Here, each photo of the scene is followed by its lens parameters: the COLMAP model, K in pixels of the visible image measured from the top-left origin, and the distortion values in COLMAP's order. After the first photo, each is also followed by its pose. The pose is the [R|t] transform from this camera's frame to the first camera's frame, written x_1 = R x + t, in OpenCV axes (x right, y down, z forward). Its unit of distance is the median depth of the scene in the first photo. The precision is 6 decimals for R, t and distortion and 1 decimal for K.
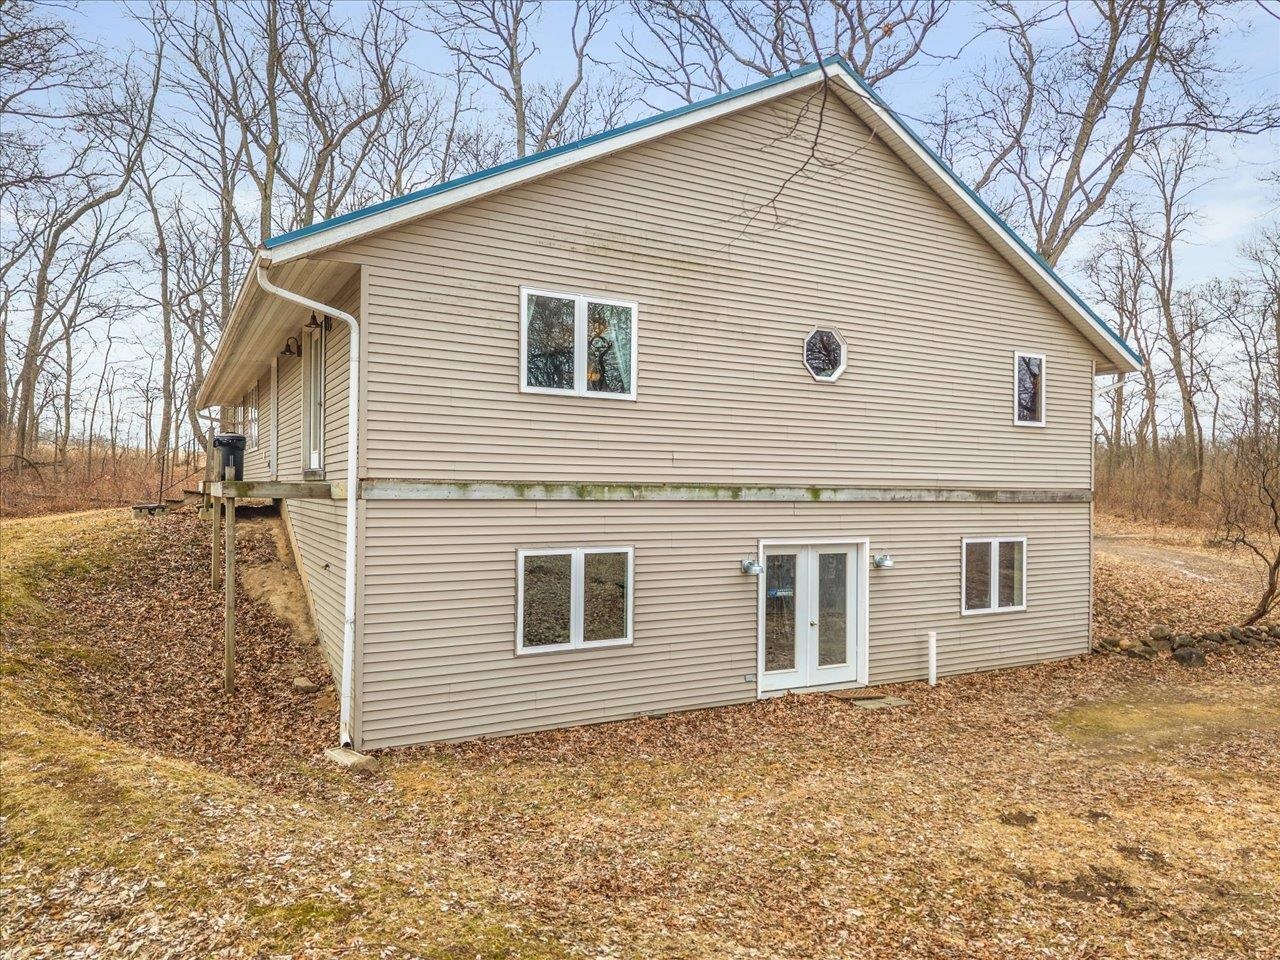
lens RADIAL K [[845.0, 0, 653.5], [0, 845.0, 485.4], [0, 0, 1]] dist [0.028278, -0.023252]
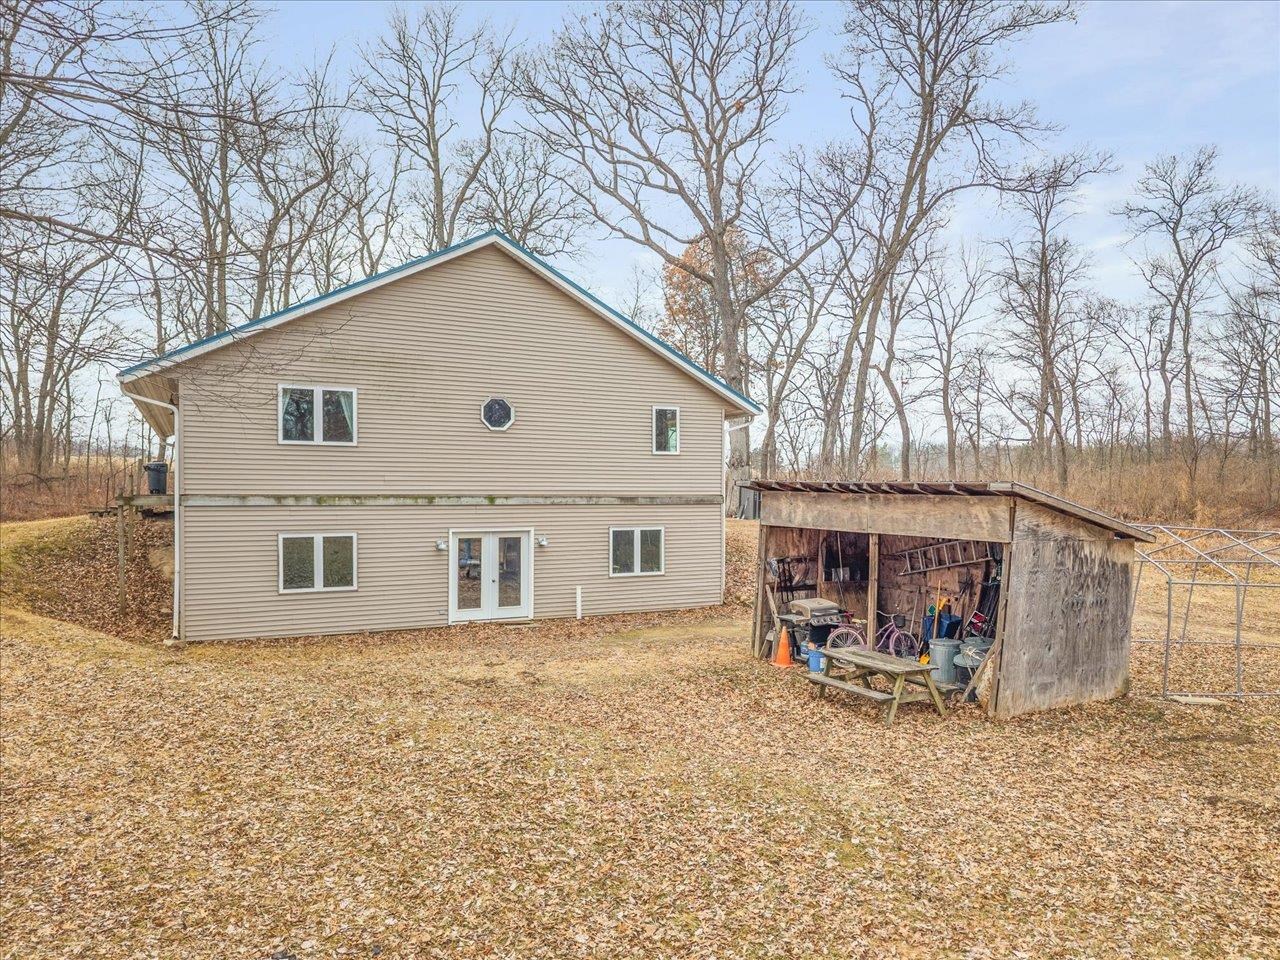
lens RADIAL K [[845.0, 0, 651.5], [0, 845.0, 512.7], [0, 0, 1]] dist [0.028278, -0.023252]
pose [[0.999359, -0.007702, -0.034958, 0.588399], [0.008693, 0.999562, 0.028290, -0.009950], [0.034725, -0.028576, 0.998988, -0.642754]]
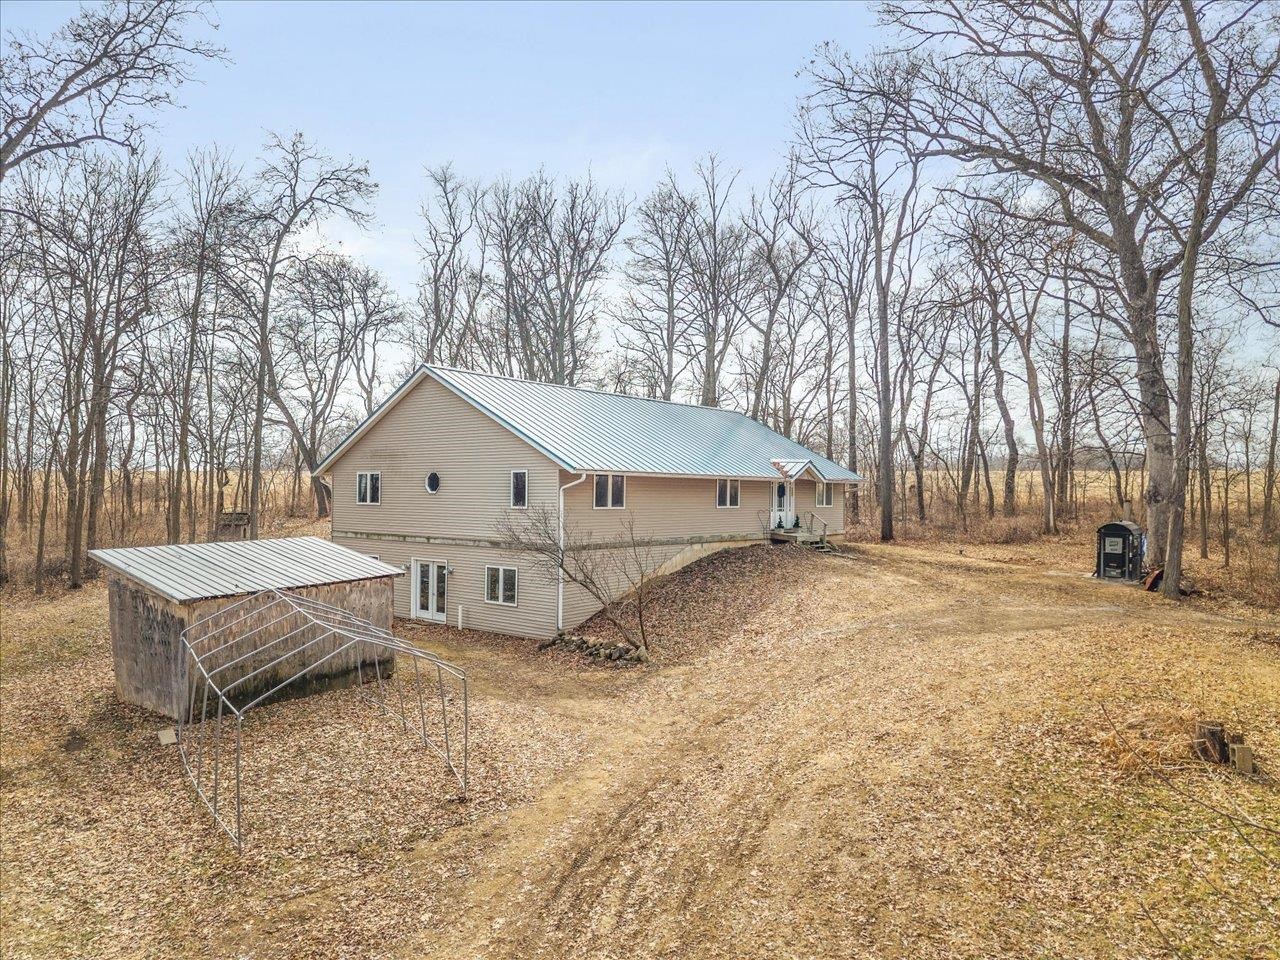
lens RADIAL K [[845.0, 0, 634.6], [0, 845.0, 475.6], [0, 0, 1]] dist [0.028278, -0.023252]
pose [[0.360597, -0.028698, -0.932280, 2.841969], [-0.001380, 0.999509, -0.031301, -0.105628], [0.932721, 0.012574, 0.360381, 0.713566]]
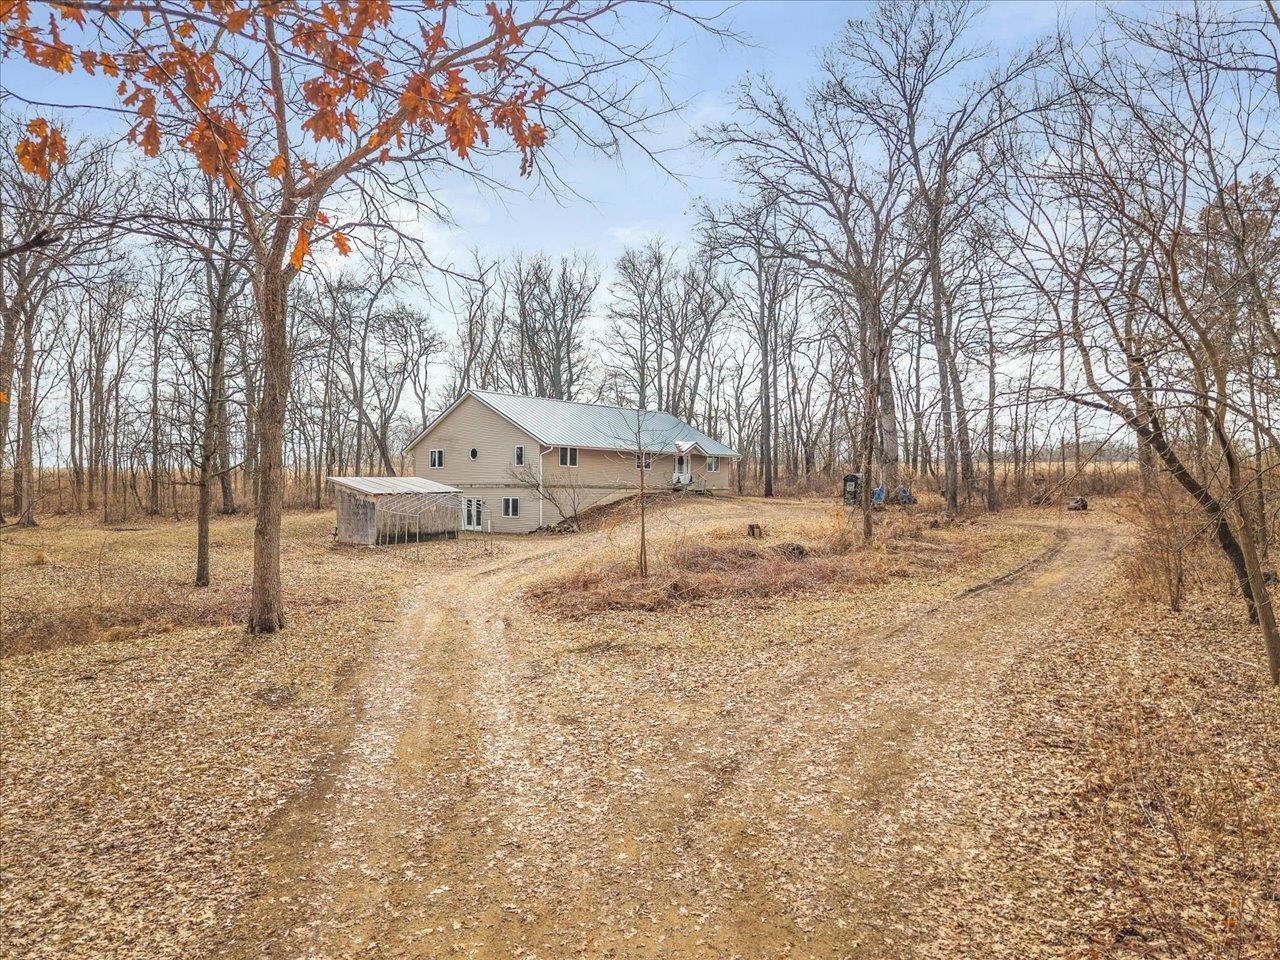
lens RADIAL K [[845.0, 0, 641.6], [0, 845.0, 490.2], [0, 0, 1]] dist [0.028278, -0.023252]
pose [[0.335739, -0.015573, -0.941826, 4.904896], [0.003298, 0.999877, -0.015358, 0.109105], [0.941949, 0.002050, 0.335749, 0.378725]]
